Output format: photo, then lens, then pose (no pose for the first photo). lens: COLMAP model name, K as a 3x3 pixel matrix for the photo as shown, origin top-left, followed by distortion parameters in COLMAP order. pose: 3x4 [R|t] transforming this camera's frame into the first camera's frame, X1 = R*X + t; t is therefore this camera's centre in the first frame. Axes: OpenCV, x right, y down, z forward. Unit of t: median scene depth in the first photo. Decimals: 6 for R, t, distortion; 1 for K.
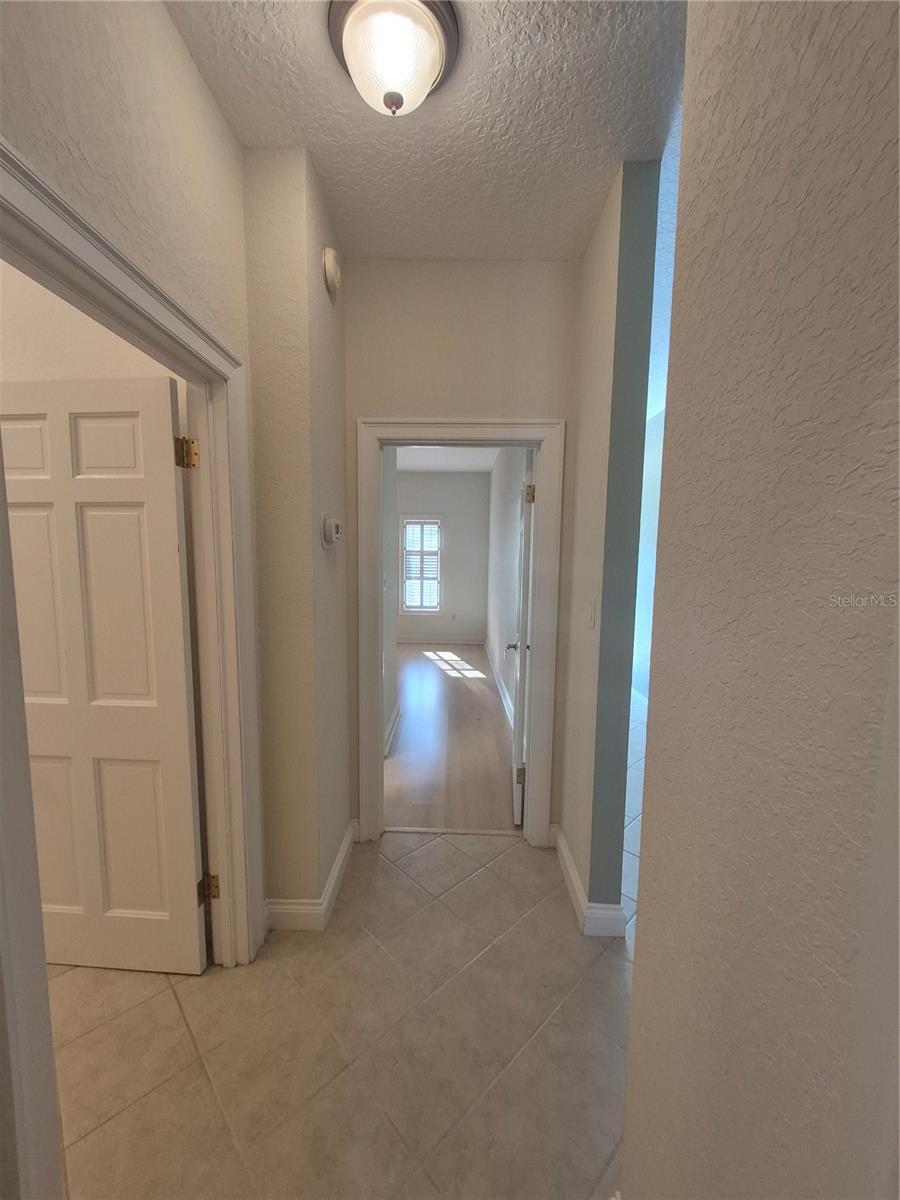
lens RADIAL K [[466.0, 0, 445.3], [0, 466.0, 603.3], [0, 0, 1]] dist [0.002658, -0.000407]
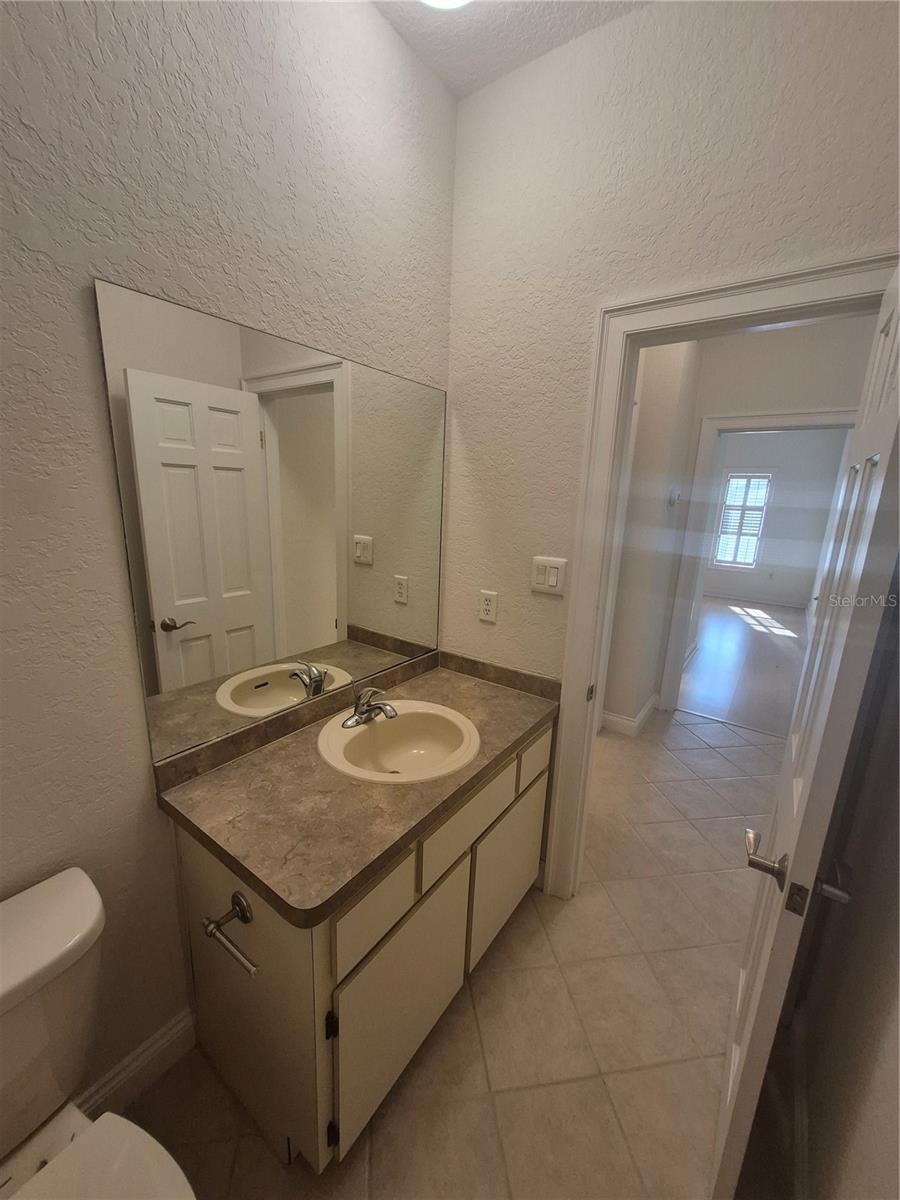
lens RADIAL K [[466.0, 0, 448.2], [0, 466.0, 603.0], [0, 0, 1]] dist [0.002658, -0.000407]
pose [[0.820341, 0.144055, -0.553434, 0.013084], [-0.084464, 0.987660, 0.131882, 0.014664], [0.565603, -0.061443, 0.822385, -0.193072]]
